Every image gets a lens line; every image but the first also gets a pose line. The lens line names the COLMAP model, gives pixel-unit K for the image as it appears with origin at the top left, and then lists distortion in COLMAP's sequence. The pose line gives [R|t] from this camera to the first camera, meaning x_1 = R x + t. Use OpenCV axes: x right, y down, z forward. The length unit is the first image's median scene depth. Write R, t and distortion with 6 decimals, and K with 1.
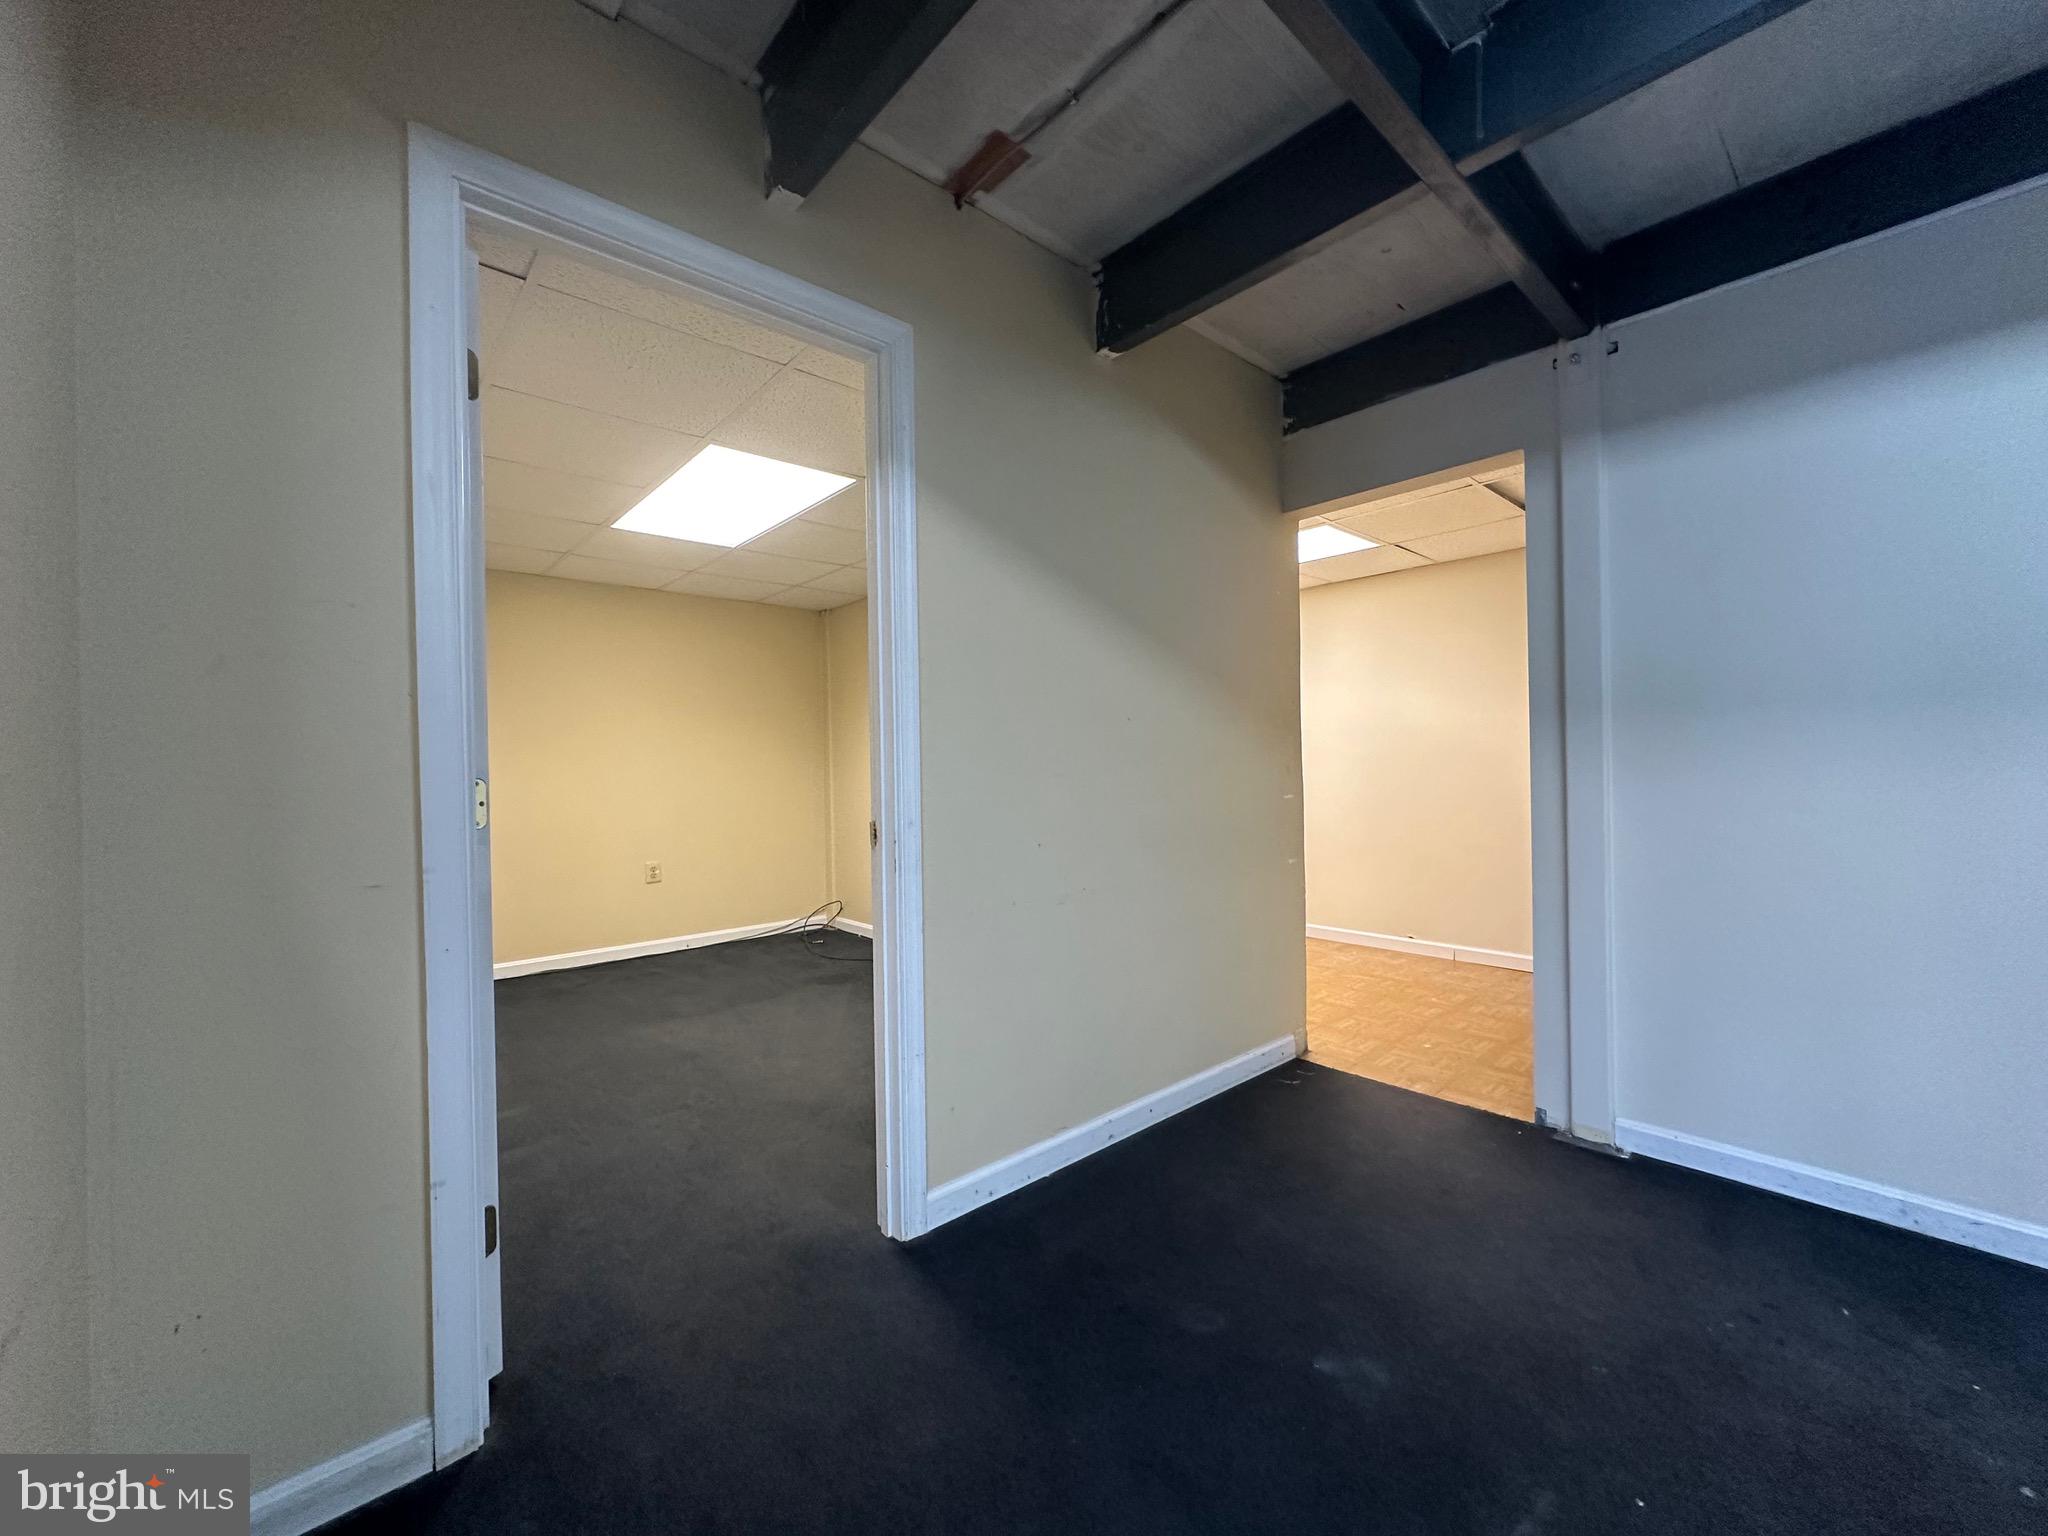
lens RADIAL K [[806.1, 0, 1022.3], [0, 806.1, 771.7], [0, 0, 1]] dist [0.000100, -0.000299]
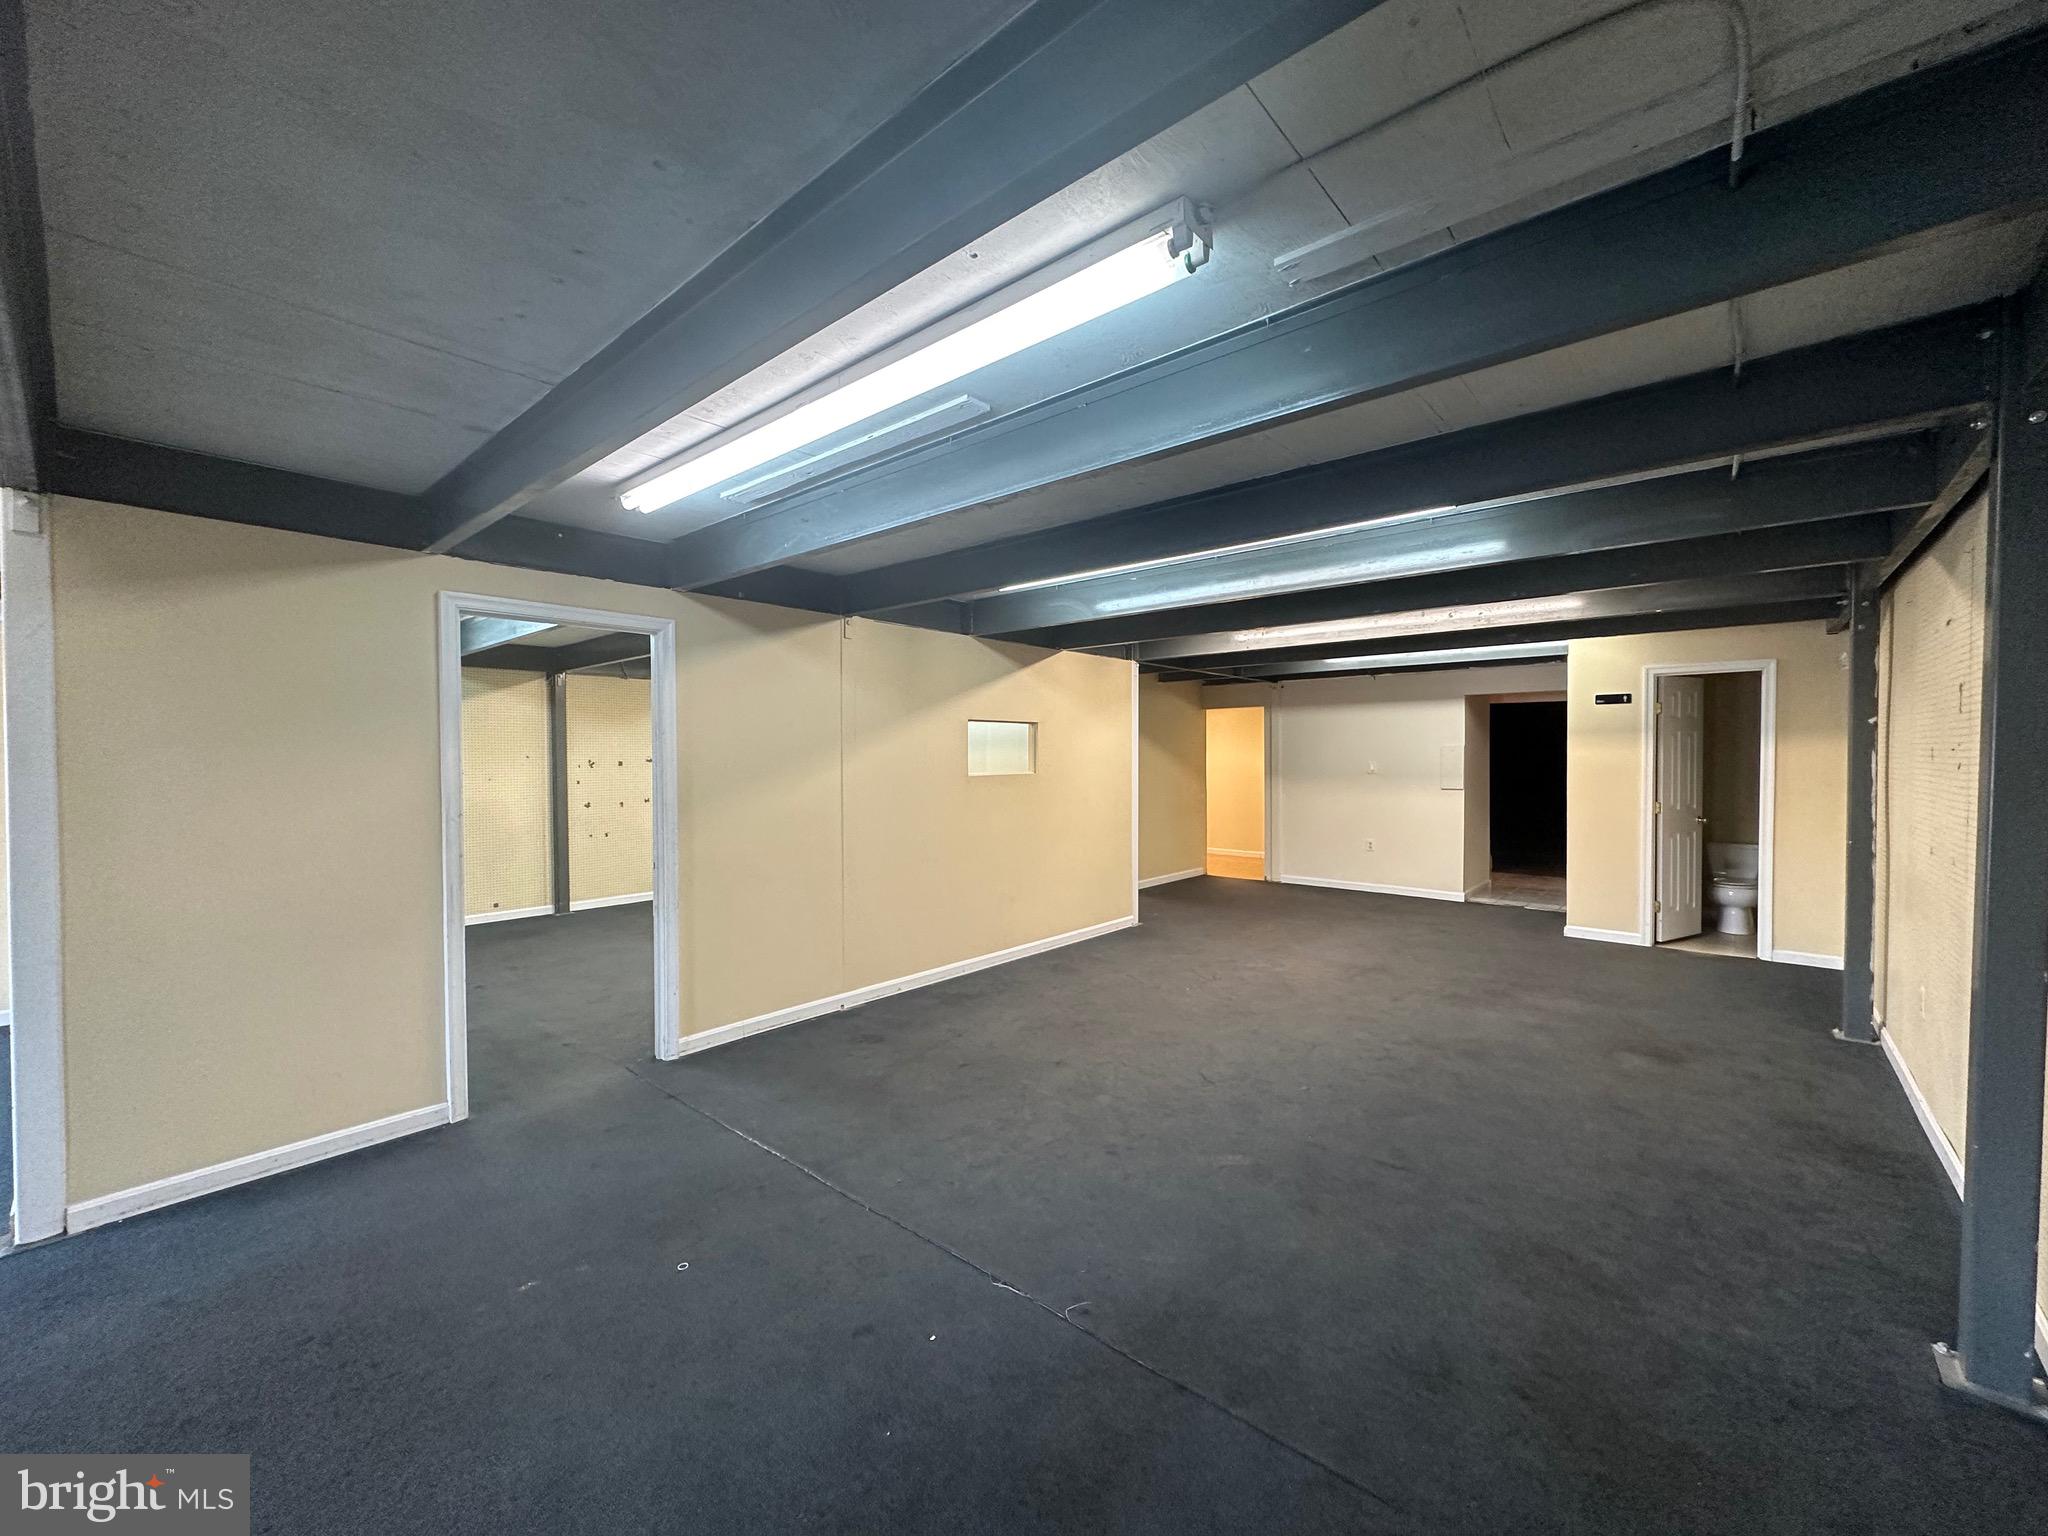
lens RADIAL K [[806.1, 0, 1017.2], [0, 806.1, 762.2], [0, 0, 1]] dist [0.000100, -0.000299]
pose [[0.993380, 0.009099, 0.114517, -1.050713], [-0.009593, 0.999947, 0.003762, -0.141185], [-0.114477, -0.004836, 0.993414, -2.862354]]
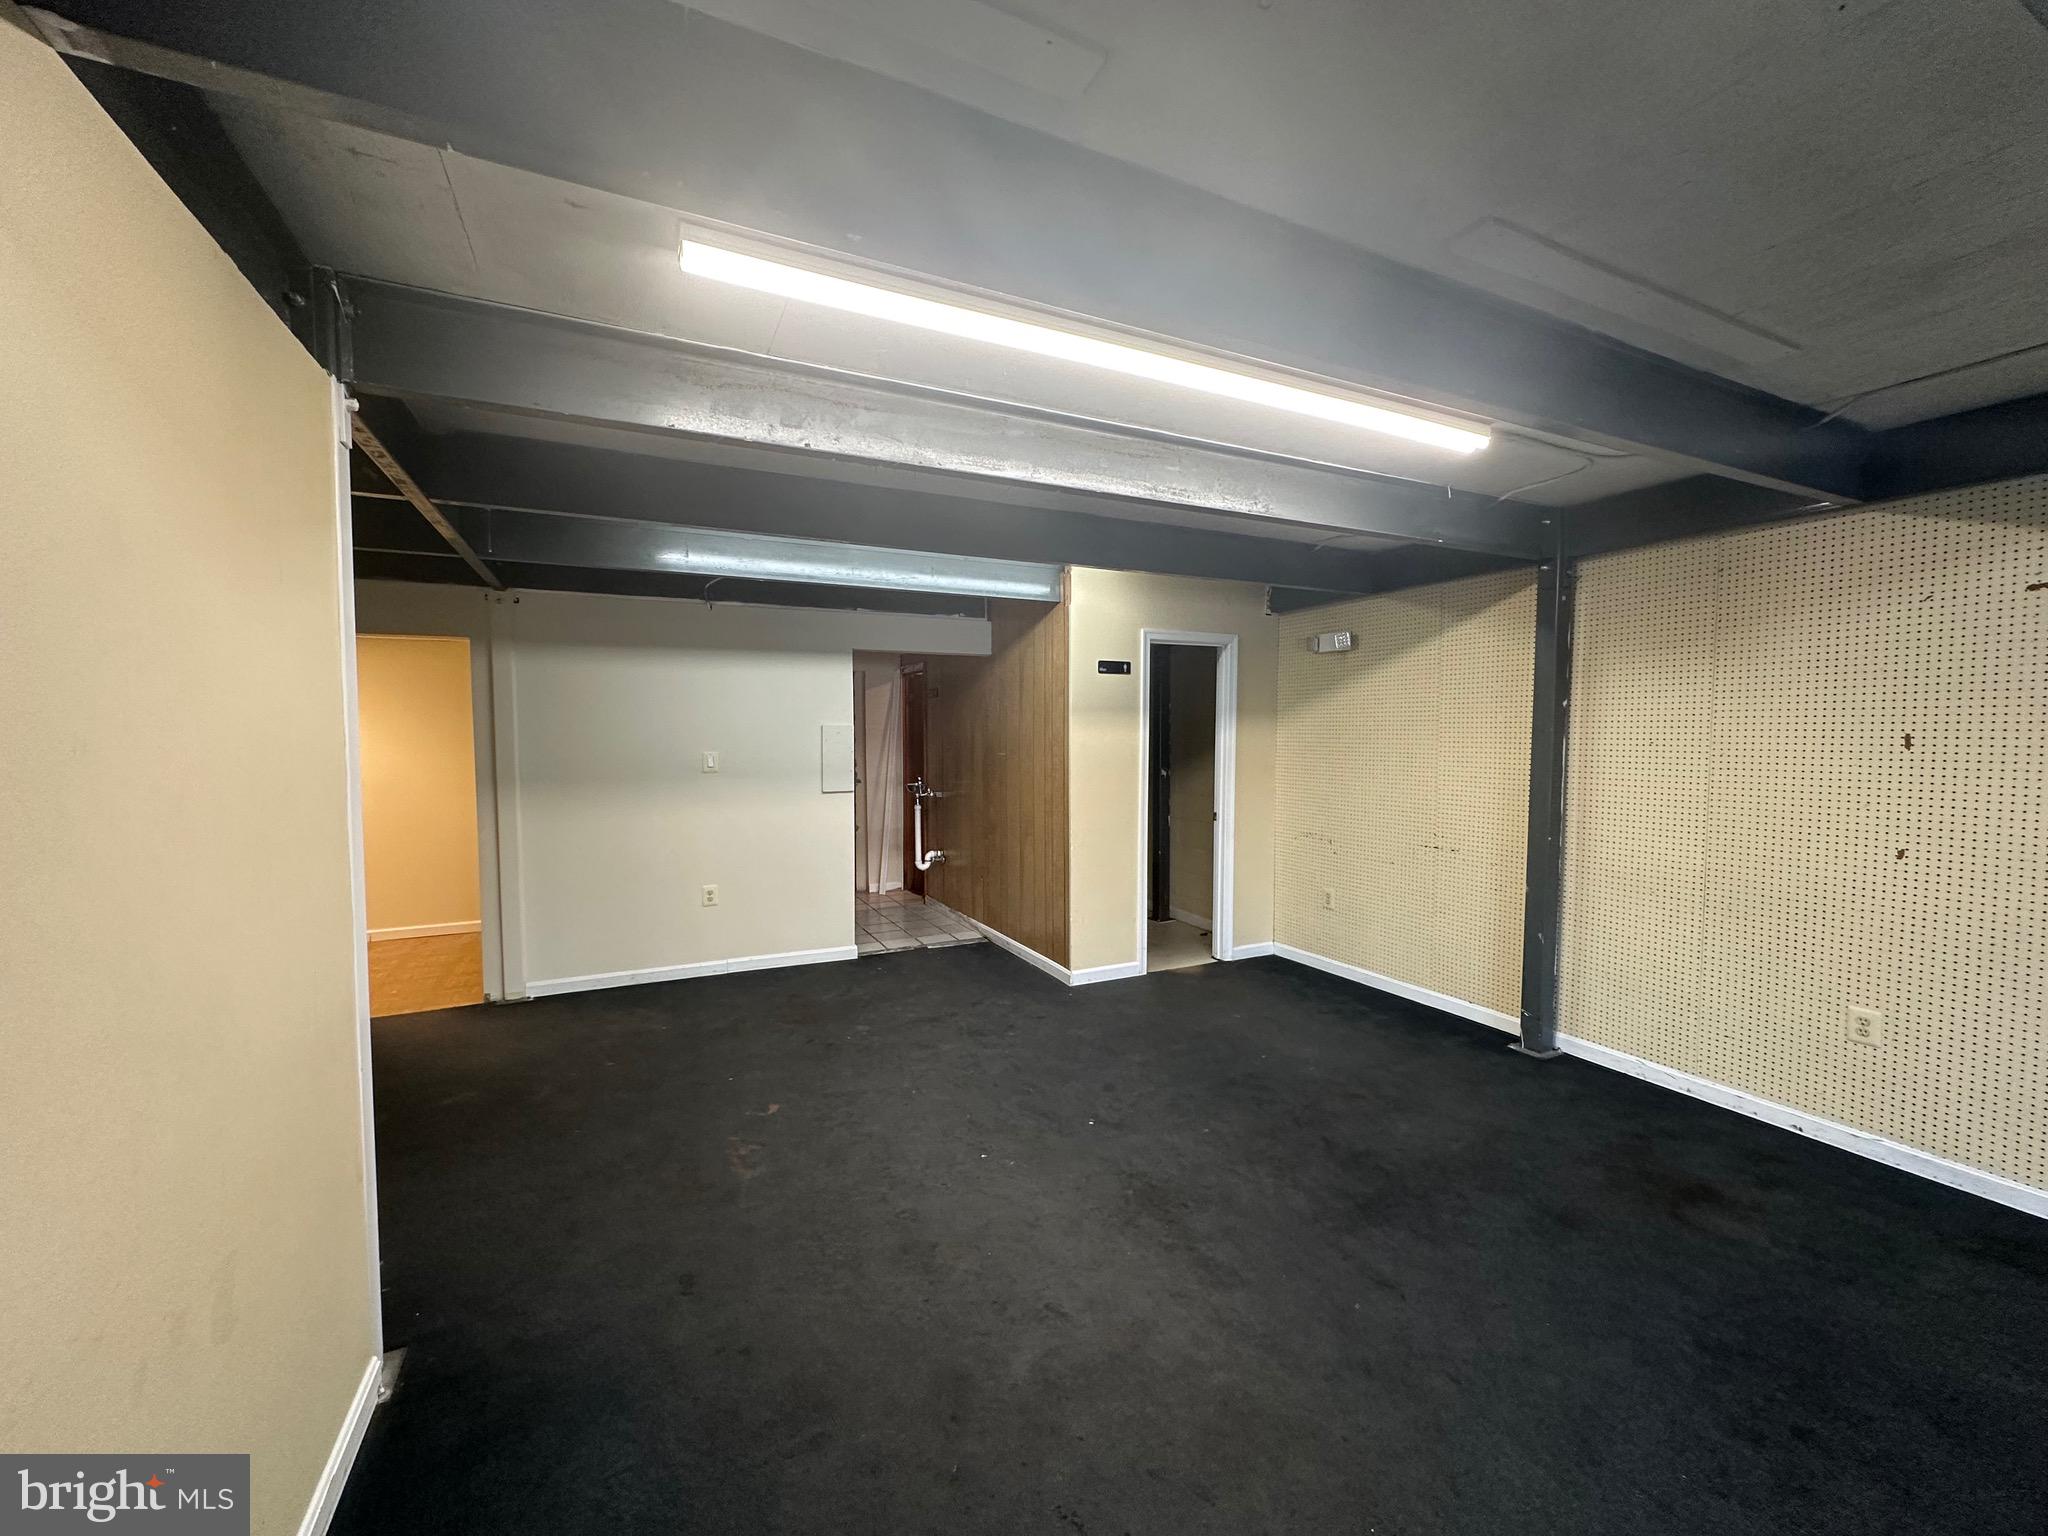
lens RADIAL K [[806.1, 0, 1014.8], [0, 806.1, 765.6], [0, 0, 1]] dist [0.000100, -0.000299]
pose [[0.271115, -0.029121, 0.962106, -0.840977], [0.002876, 0.999562, 0.029444, -0.169774], [-0.962543, -0.005216, 0.271080, -0.709911]]
